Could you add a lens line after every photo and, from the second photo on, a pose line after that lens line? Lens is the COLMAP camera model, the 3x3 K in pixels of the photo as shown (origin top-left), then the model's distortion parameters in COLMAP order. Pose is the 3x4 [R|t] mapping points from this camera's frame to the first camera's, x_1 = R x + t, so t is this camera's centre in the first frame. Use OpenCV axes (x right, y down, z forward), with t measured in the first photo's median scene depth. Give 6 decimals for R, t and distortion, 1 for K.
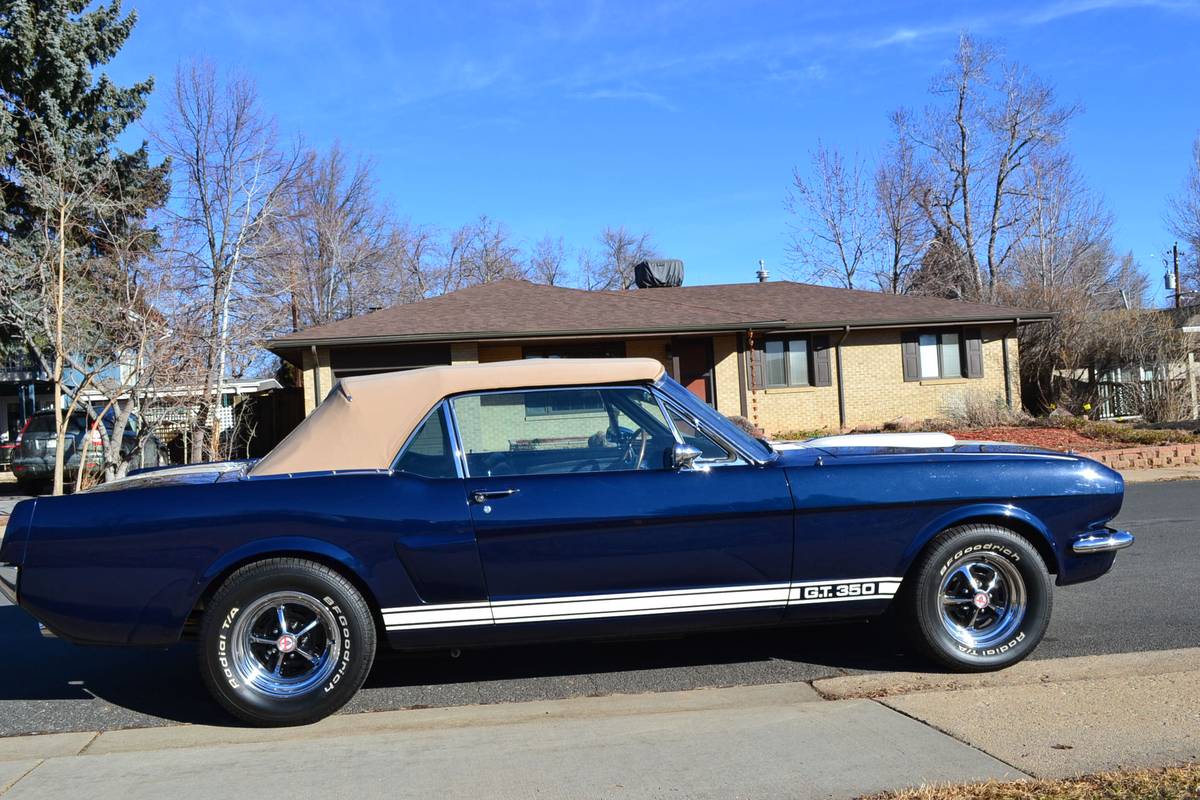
lens RADIAL K [[1107.1, 0, 591.8], [0, 1107.1, 402.2], [0, 0, 1]] dist [-0.018139, -0.017891]
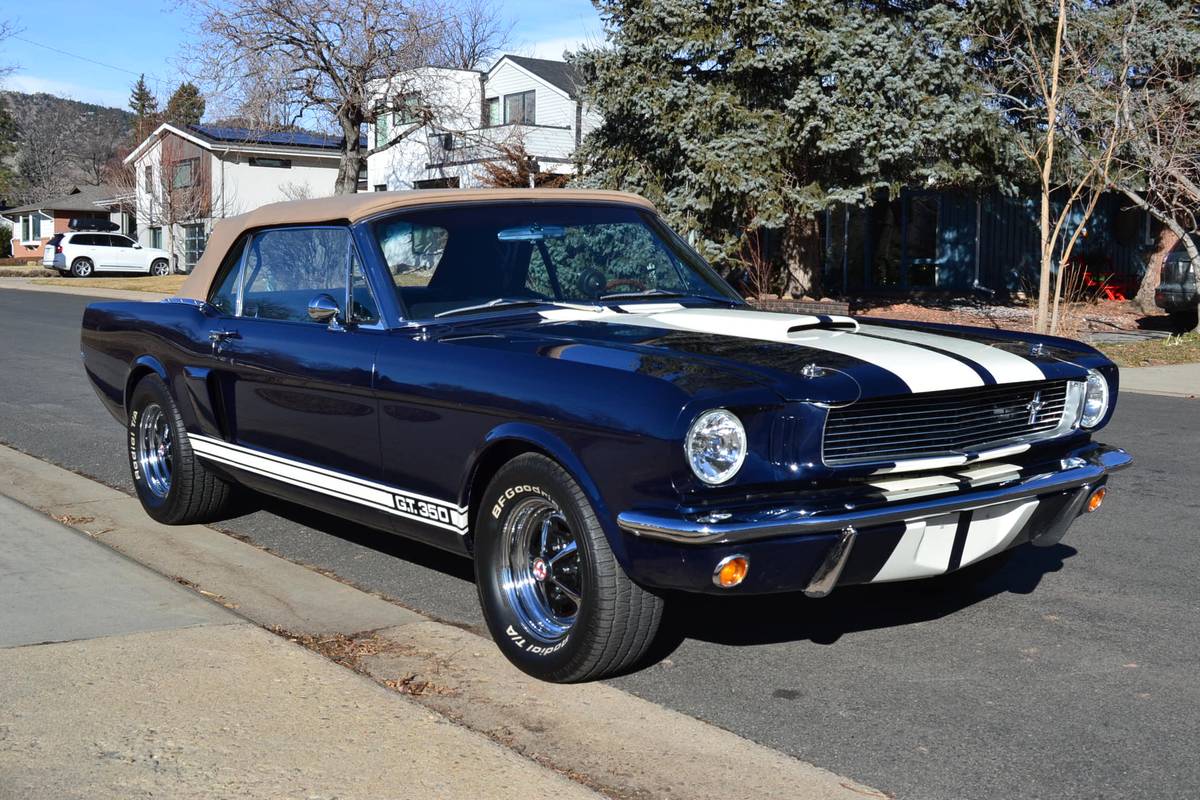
lens RADIAL K [[1476.4, 0, 582.5], [0, 1476.4, 397.0], [0, 0, 1]] dist [-0.014334, 0.002451]
pose [[0.465940, 0.127689, -0.875554, 0.193469], [-0.013173, 0.990424, 0.137432, -0.007378], [0.884718, -0.052502, 0.463160, 0.107836]]
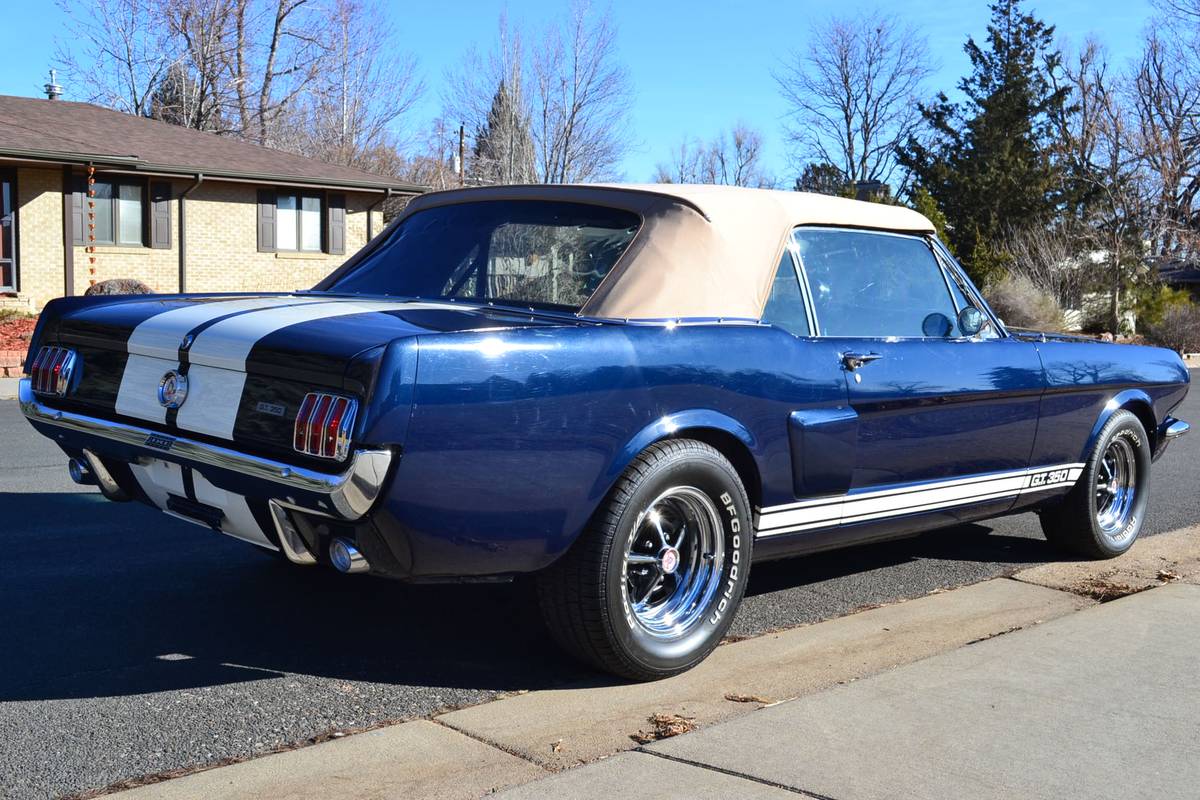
lens RADIAL K [[1369.9, 0, 583.8], [0, 1369.9, 400.3], [0, 0, 1]] dist [-0.021032, -0.016028]
pose [[0.797244, 0.020560, 0.603307, -0.132672], [-0.072669, 0.995421, 0.062105, 0.010602], [-0.599267, -0.093354, 0.795087, 0.055384]]
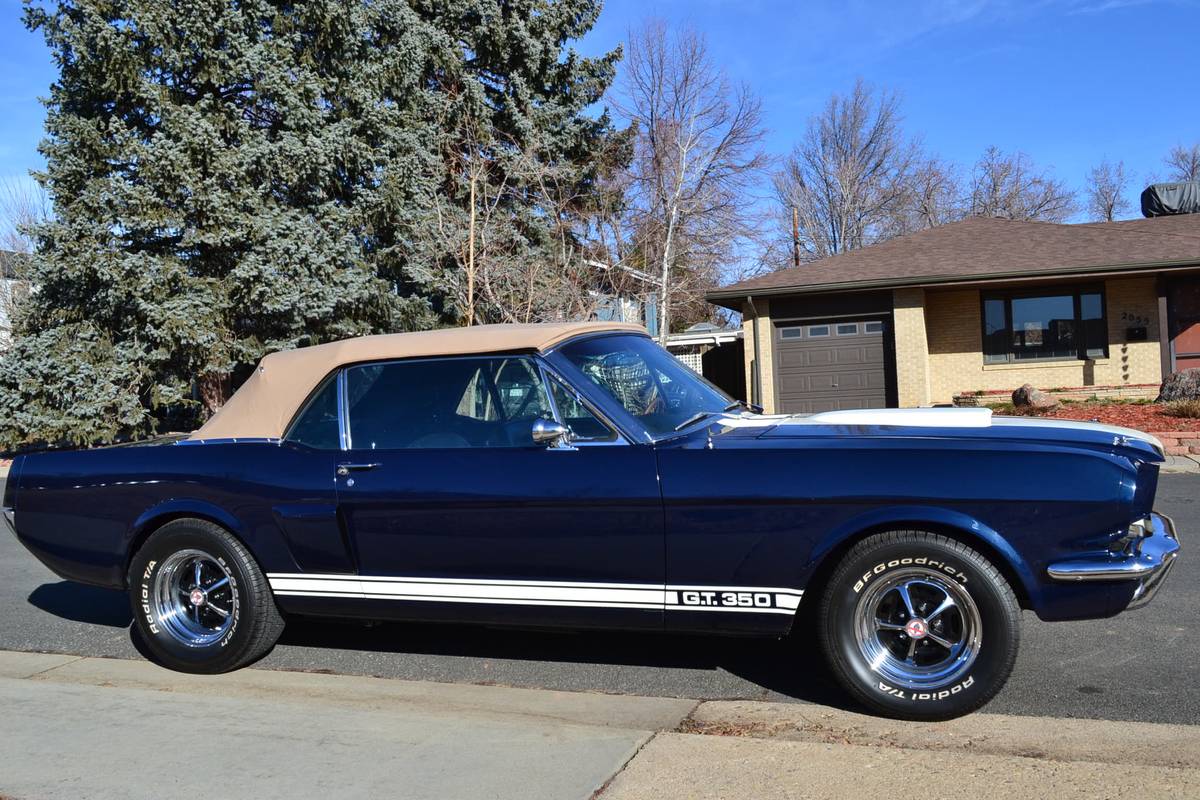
lens RADIAL K [[1107.1, 0, 591.8], [0, 1107.1, 402.2], [0, 0, 1]] dist [-0.018139, -0.017891]
pose [[0.884806, 0.015979, -0.465686, 0.088406], [0.007015, 0.998842, 0.047603, -0.003211], [0.465907, -0.045387, 0.883669, 0.037099]]
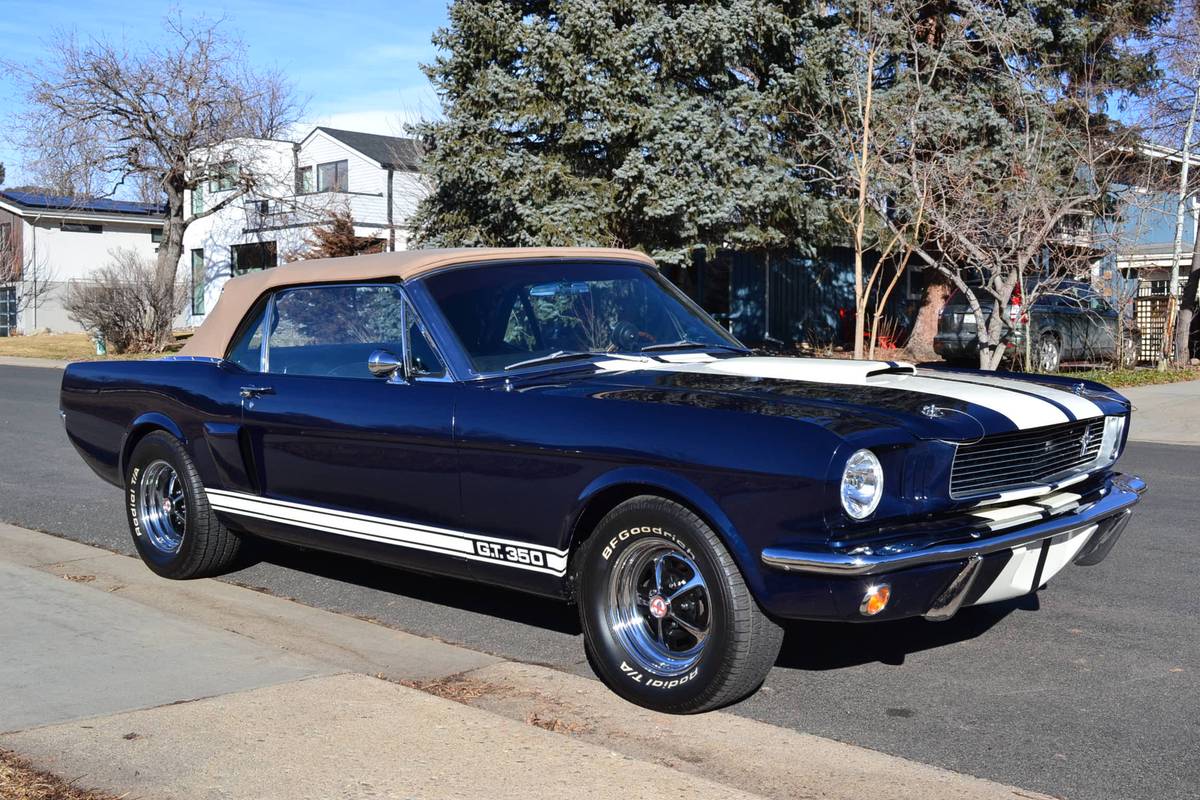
lens RADIAL K [[1369.9, 0, 583.8], [0, 1369.9, 400.3], [0, 0, 1]] dist [-0.021032, -0.016028]
pose [[0.598013, 0.088846, -0.796547, 0.171805], [-0.009783, 0.994572, 0.103588, -0.006279], [0.801427, -0.054154, 0.595636, 0.080168]]
